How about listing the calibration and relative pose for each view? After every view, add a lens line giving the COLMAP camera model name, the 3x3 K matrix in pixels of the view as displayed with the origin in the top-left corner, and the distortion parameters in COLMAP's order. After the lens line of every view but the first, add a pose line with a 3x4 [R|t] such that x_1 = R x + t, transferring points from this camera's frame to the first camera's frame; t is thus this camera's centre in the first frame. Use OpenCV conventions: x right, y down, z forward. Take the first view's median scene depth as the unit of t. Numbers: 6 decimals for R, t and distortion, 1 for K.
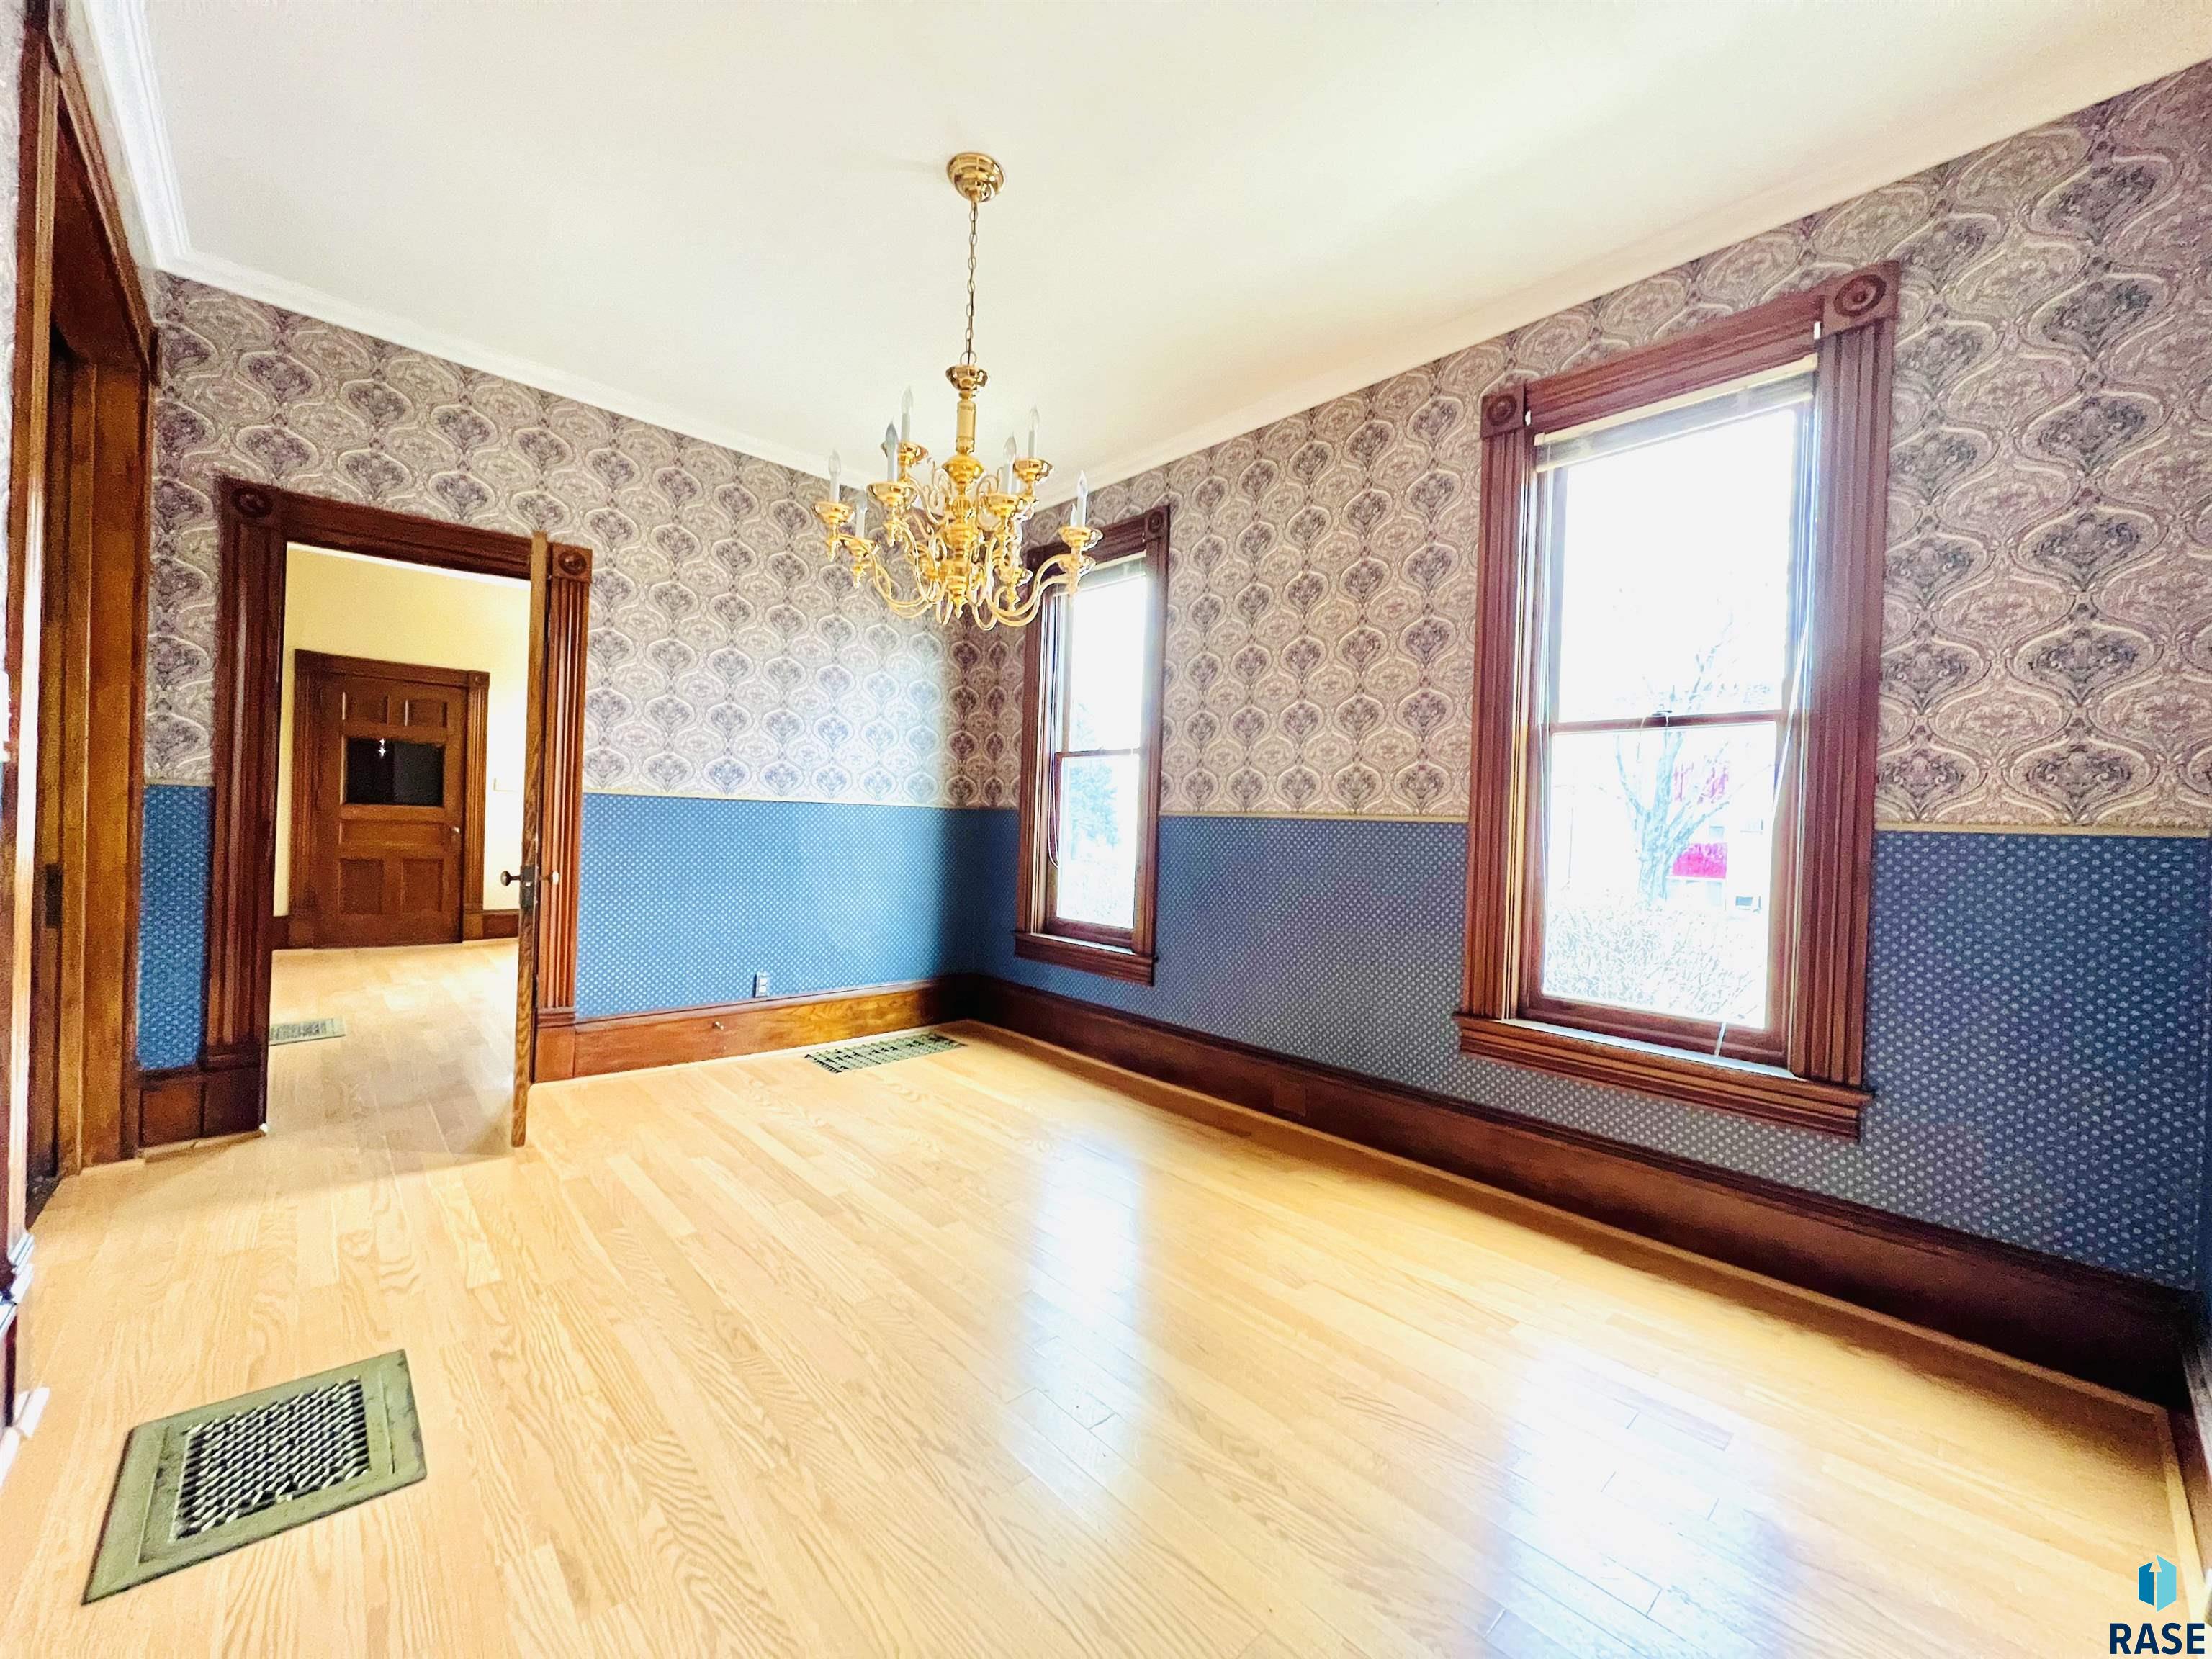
lens RADIAL K [[881.4, 0, 1110.2], [0, 881.4, 839.1], [0, 0, 1]] dist [0.001587, -0.000001]
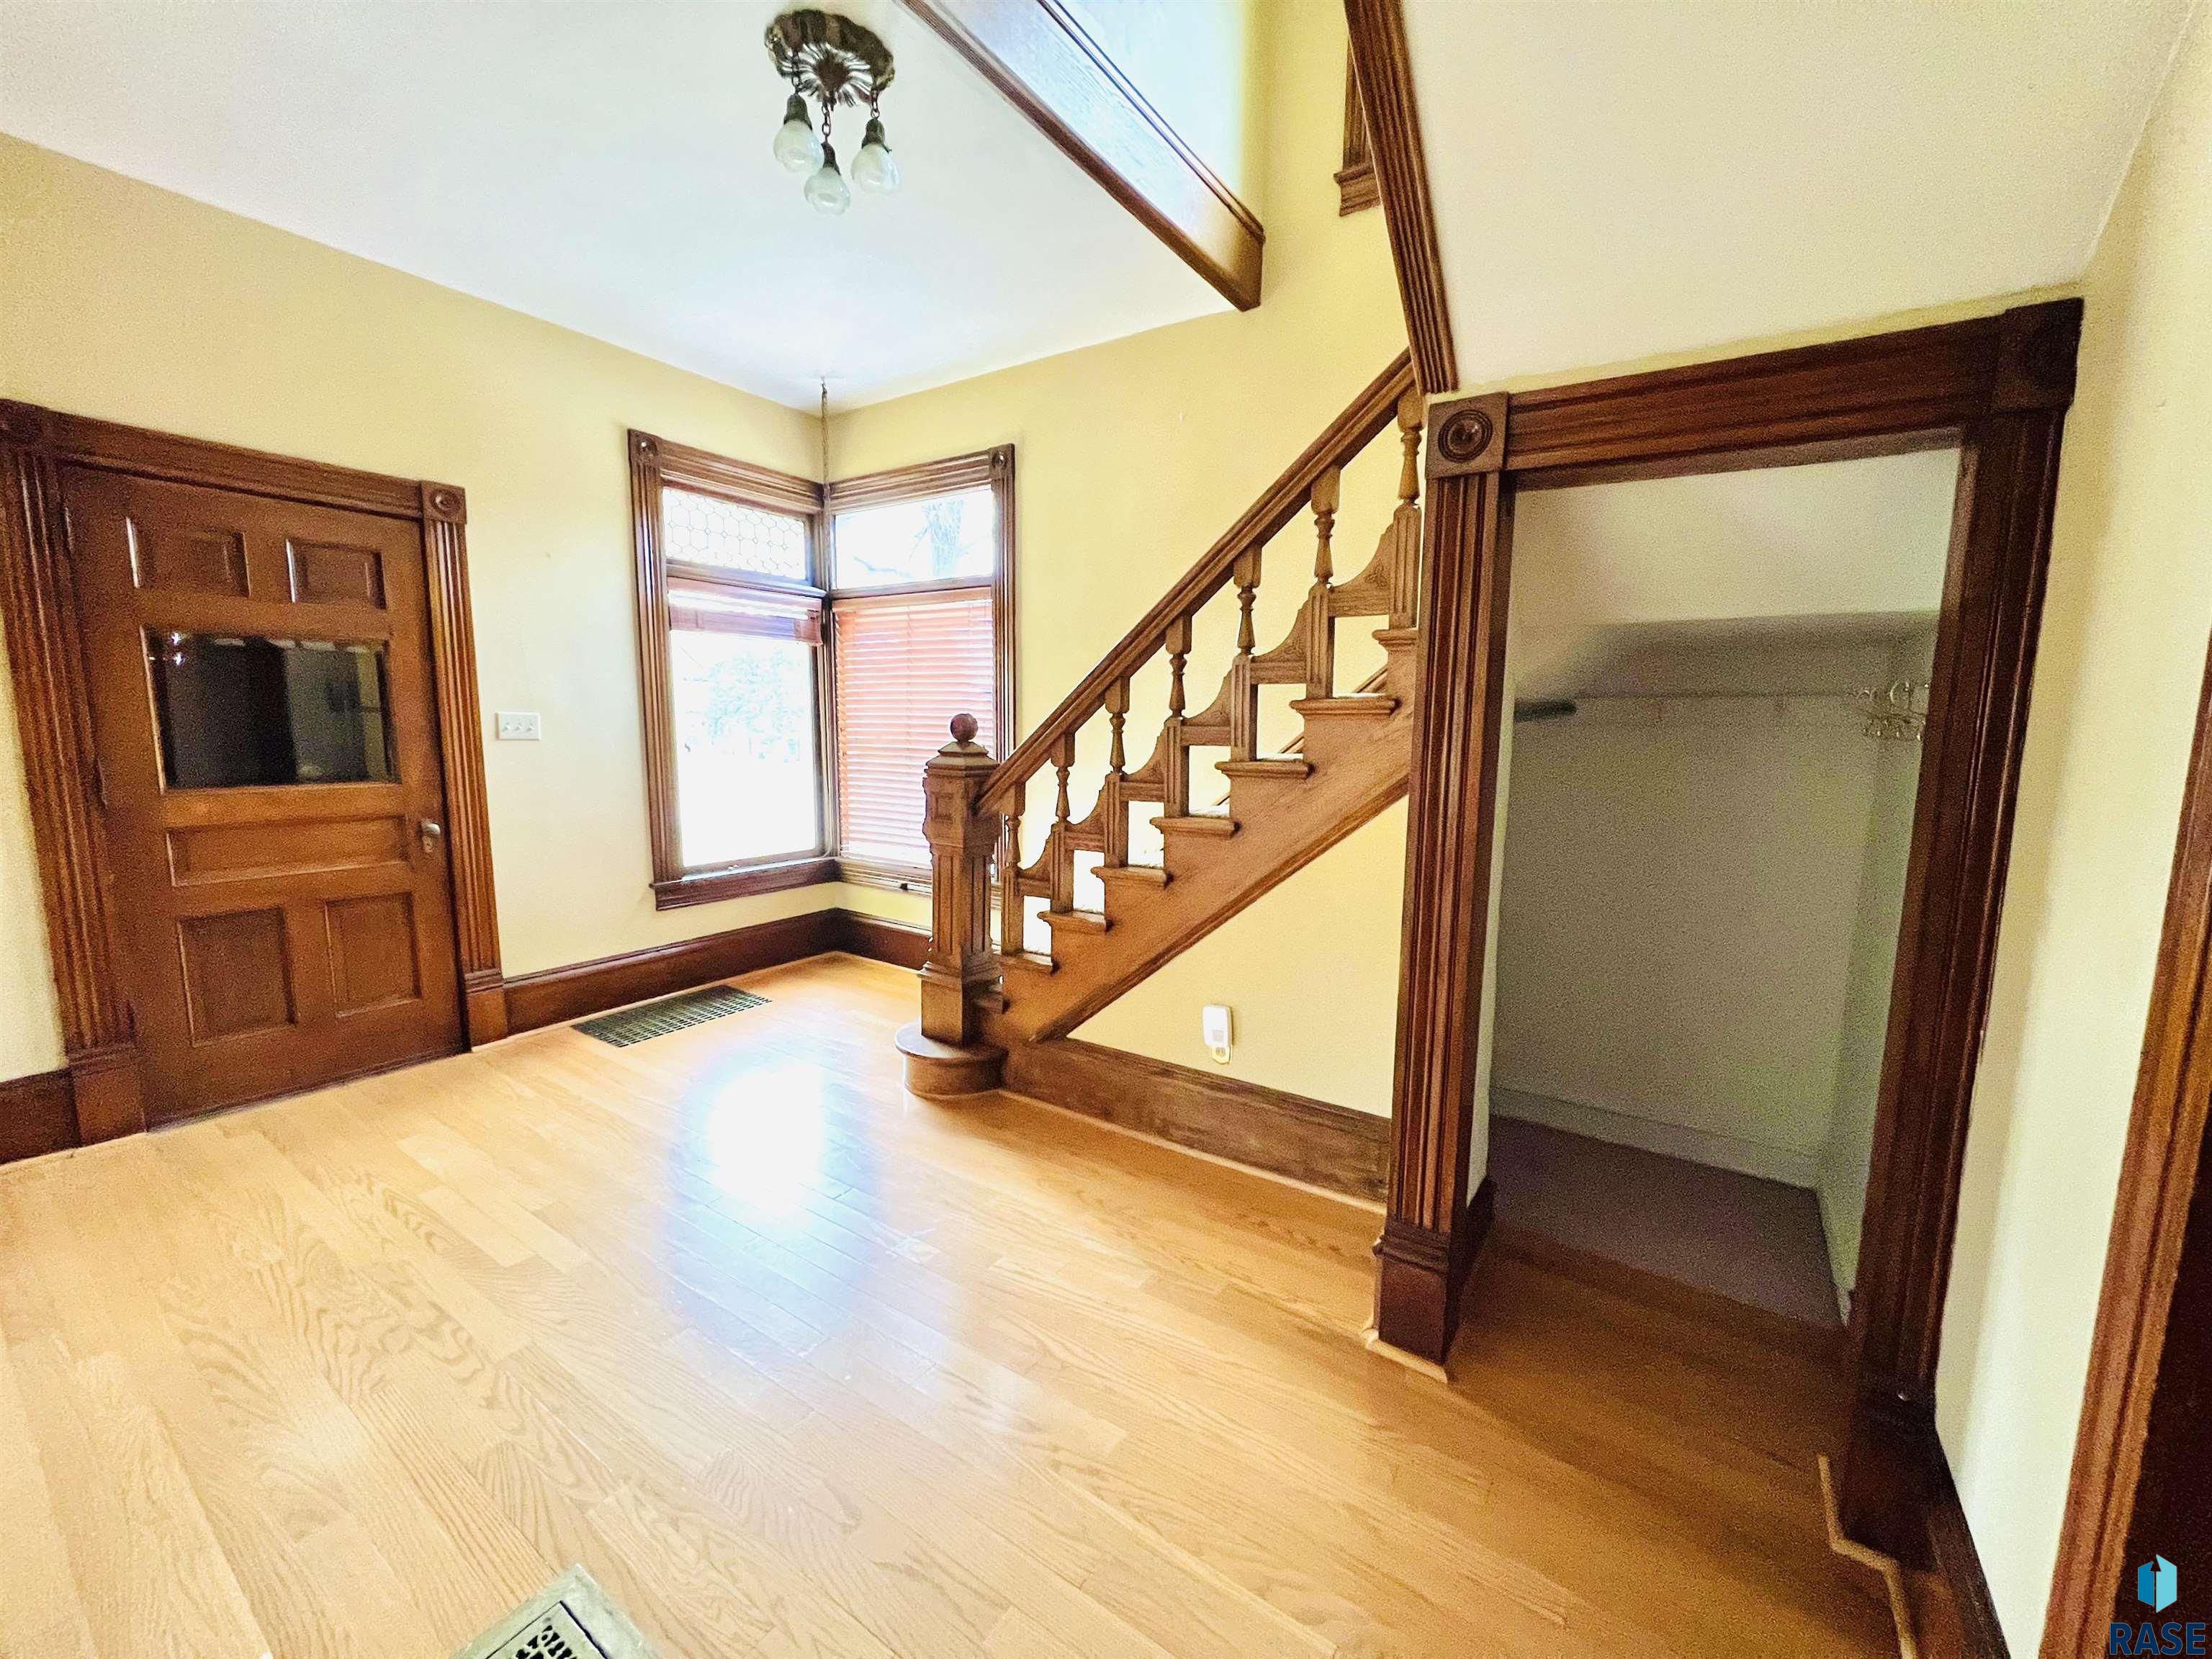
lens RADIAL K [[881.4, 0, 1105.1], [0, 881.4, 826.9], [0, 0, 1]] dist [0.001587, -0.000001]
pose [[0.973193, -0.053442, 0.223695, -0.497479], [0.026672, 0.992291, 0.121028, -0.058823], [-0.228438, -0.111818, 0.967116, 0.457871]]
